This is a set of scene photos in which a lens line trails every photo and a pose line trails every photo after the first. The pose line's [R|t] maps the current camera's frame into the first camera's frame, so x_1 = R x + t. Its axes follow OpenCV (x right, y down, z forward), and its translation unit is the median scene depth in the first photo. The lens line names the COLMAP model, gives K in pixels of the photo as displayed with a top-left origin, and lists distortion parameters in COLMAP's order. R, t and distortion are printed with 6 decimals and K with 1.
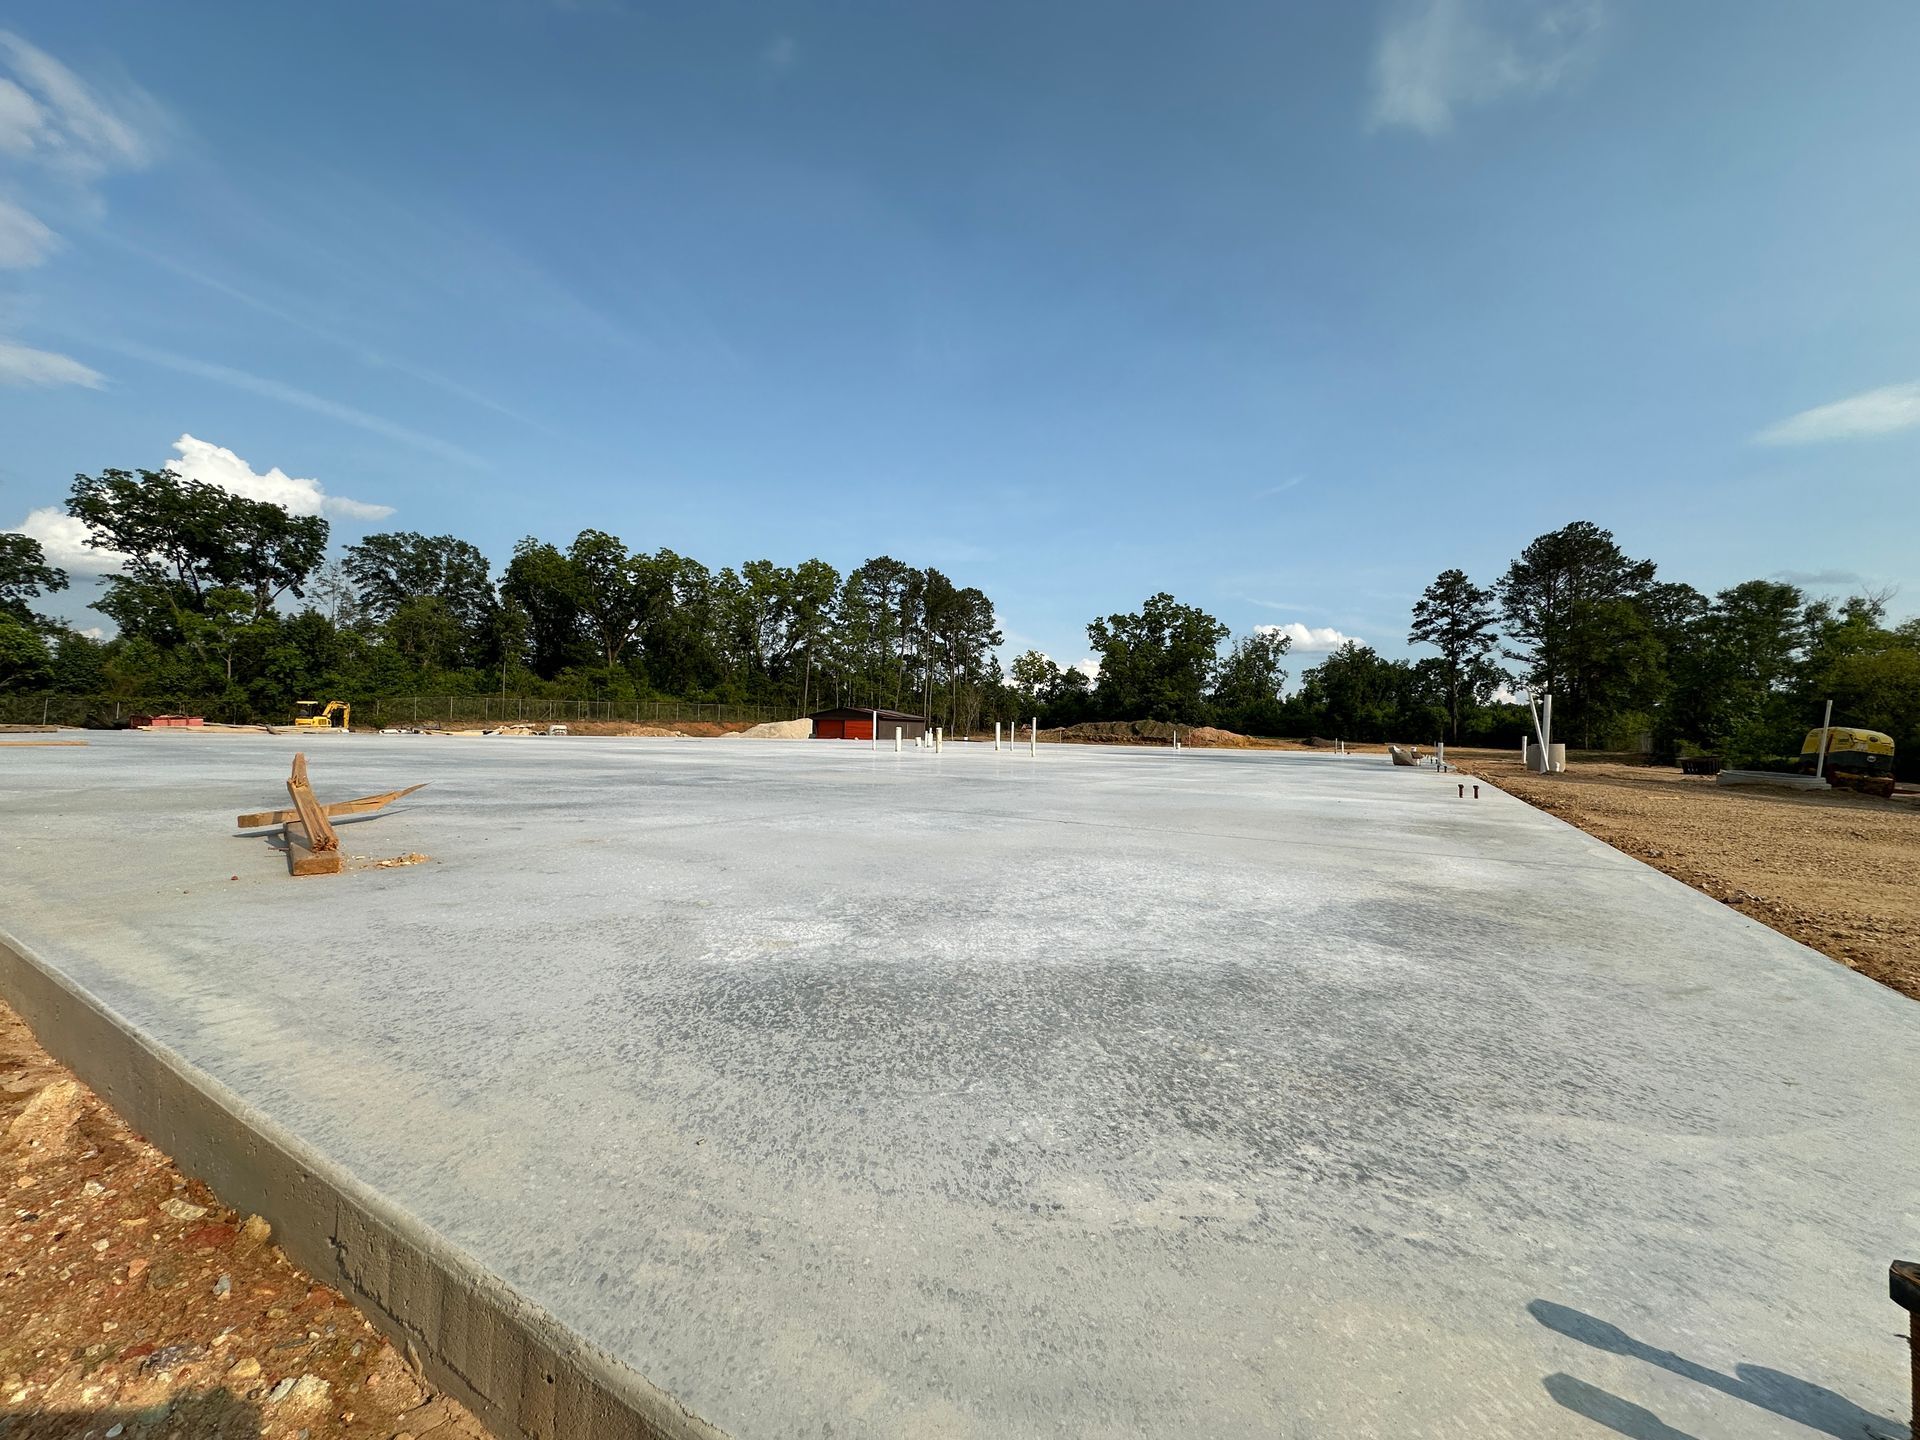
lens RADIAL K [[763.4, 0, 955.2], [0, 763.4, 722.5], [0, 0, 1]] dist [-0.003031, -0.000161]
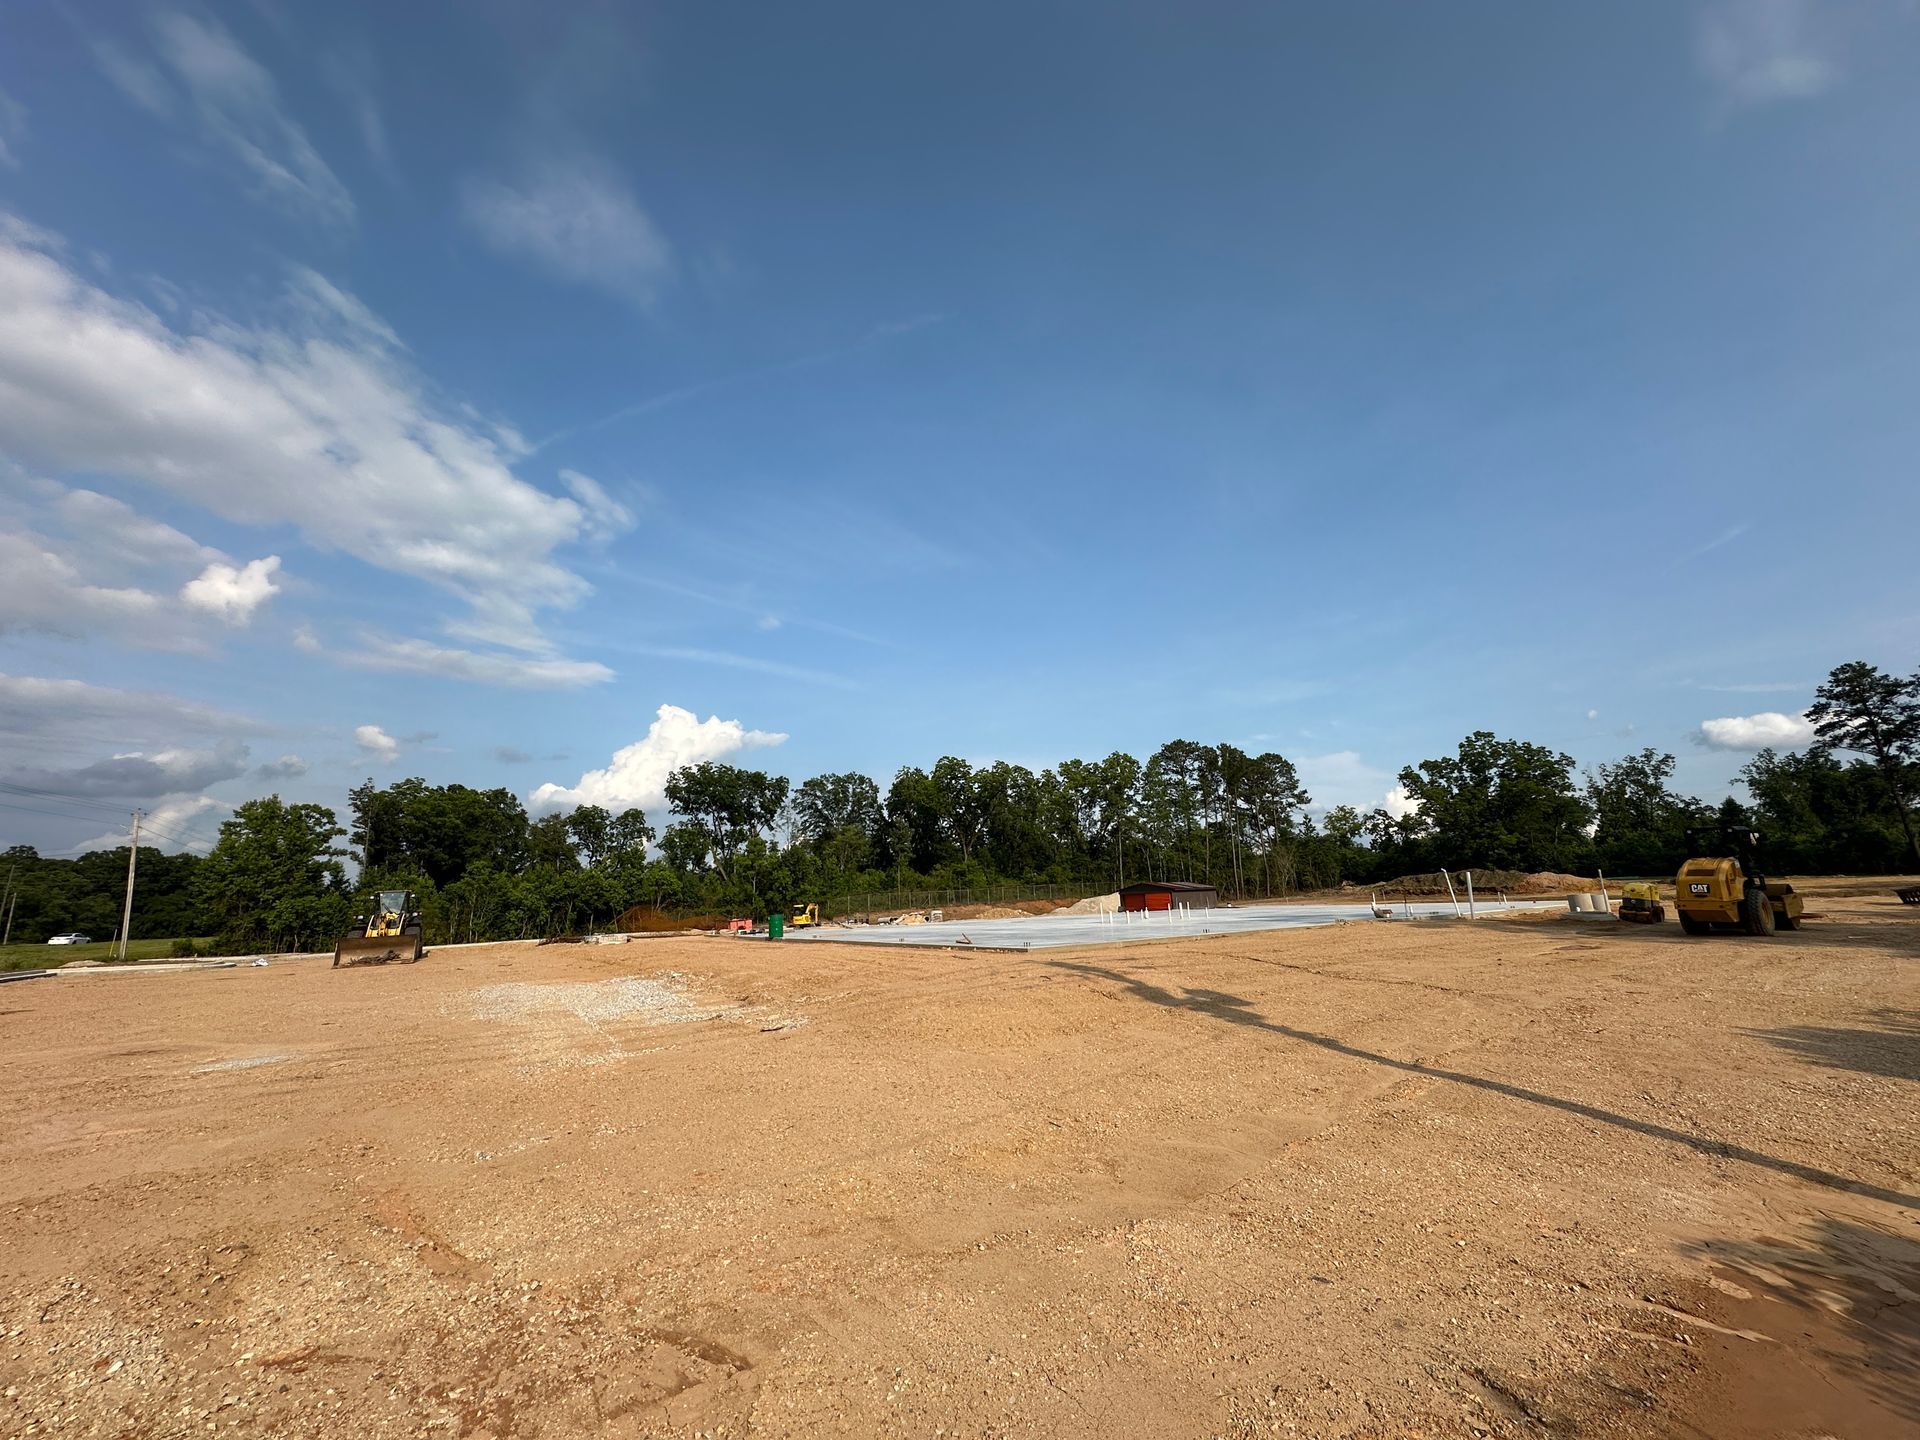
lens RADIAL K [[758.8, 0, 958.4], [0, 758.8, 711.7], [0, 0, 1]] dist [-0.003014, 0.000069]
pose [[0.906803, -0.158102, -0.390784, 0.062914], [0.065108, 0.968410, -0.240714, -0.007451], [0.416497, 0.192837, 0.888451, -0.159639]]
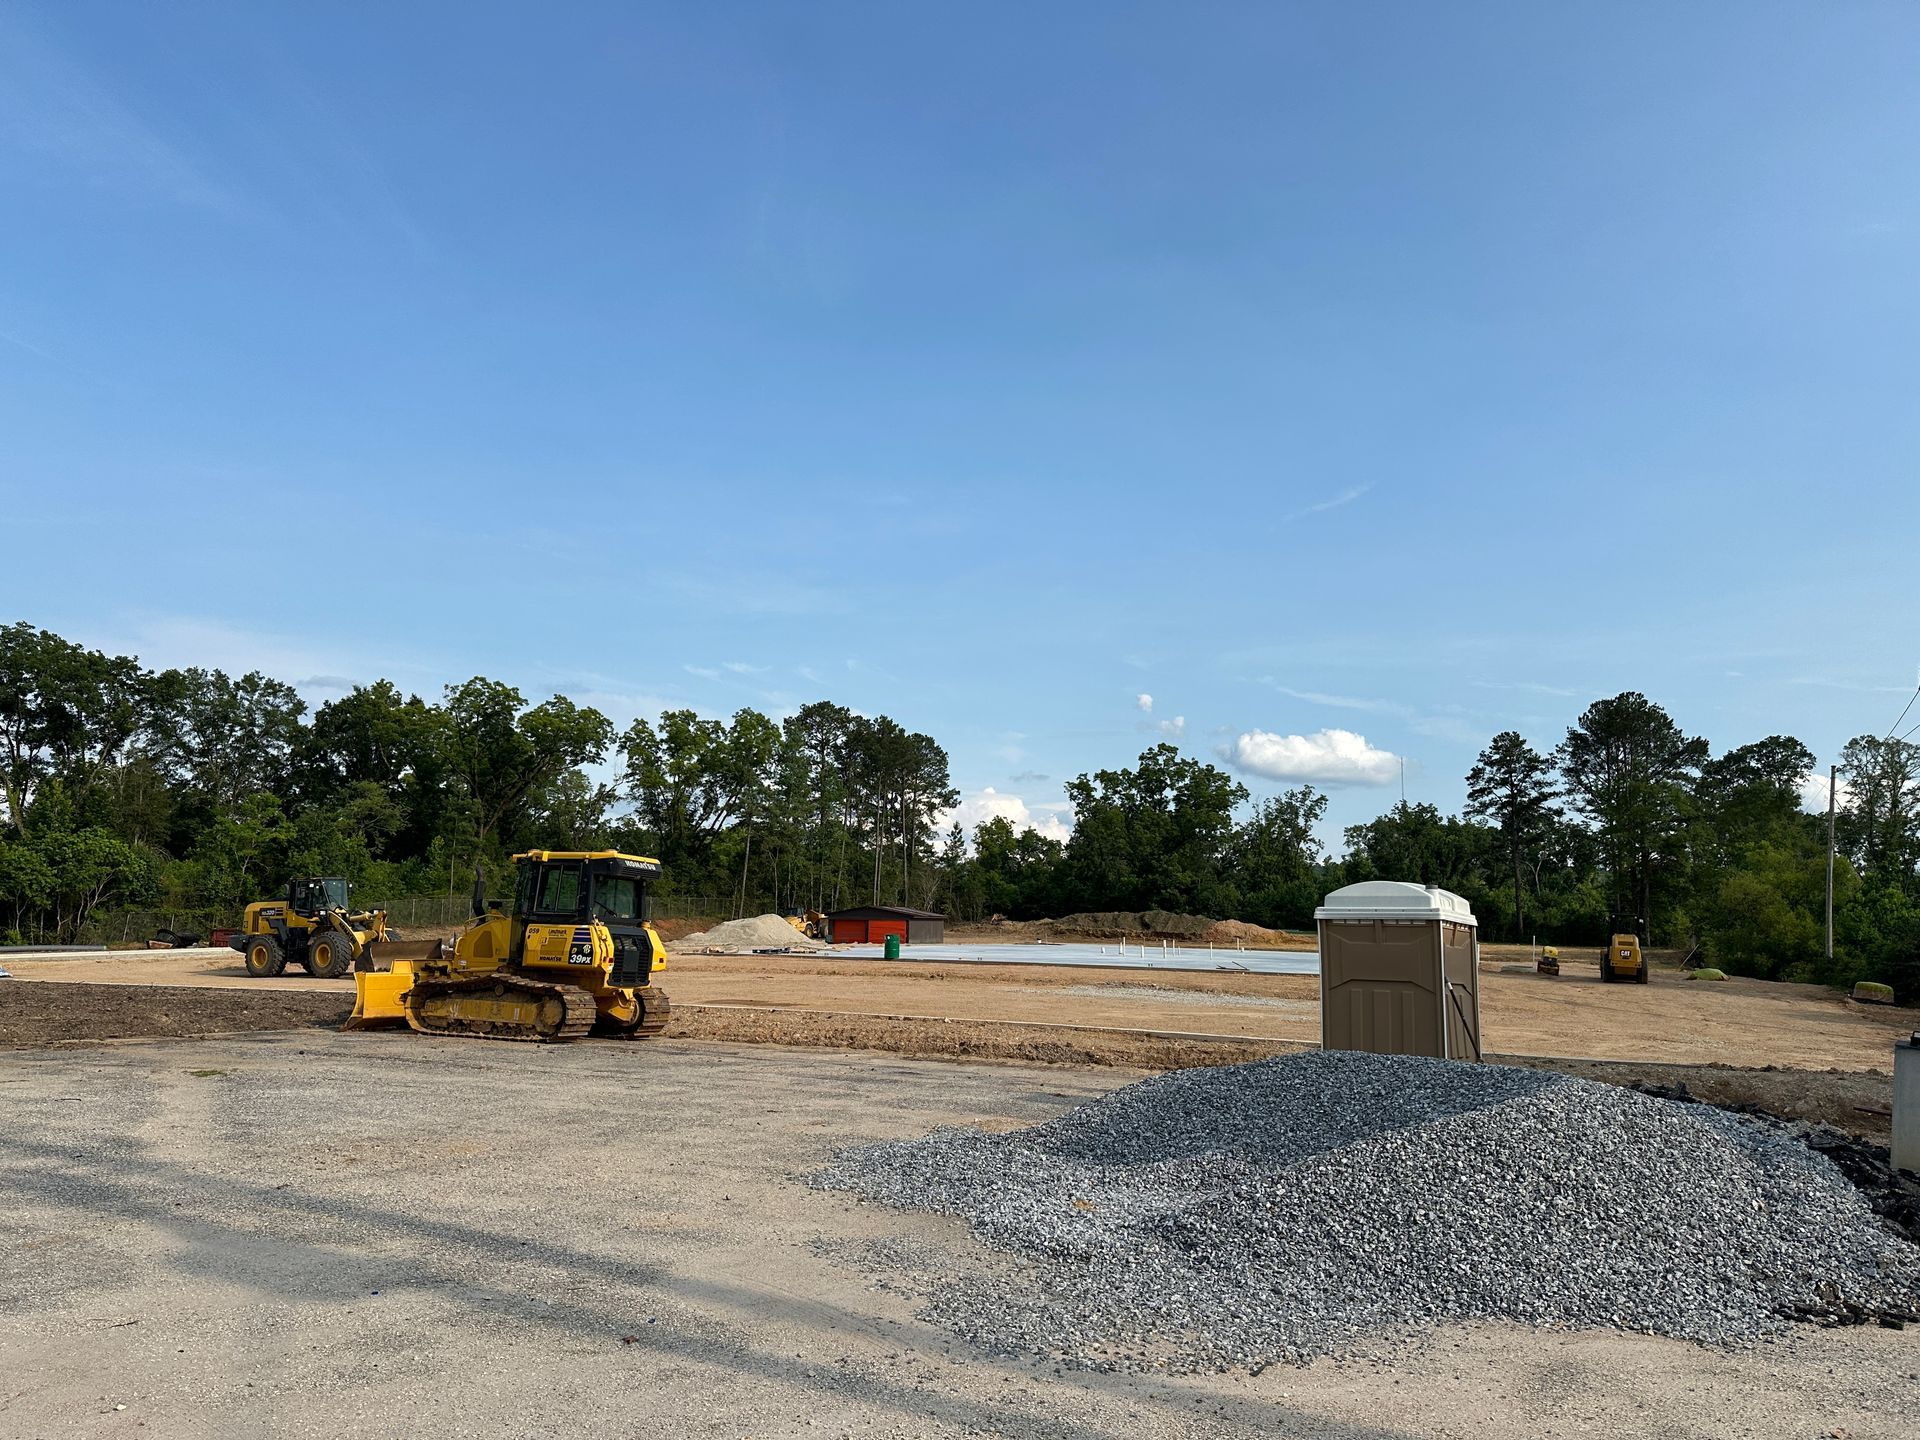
lens RADIAL K [[1333.1, 0, 937.4], [0, 1333.1, 757.0], [0, 0, 1]] dist [0.139273, -0.179001]
pose [[0.991589, 0.008631, 0.129135, -0.163408], [0.004736, 0.994686, -0.102848, -0.019761], [-0.129337, 0.102594, 0.986279, -0.386776]]
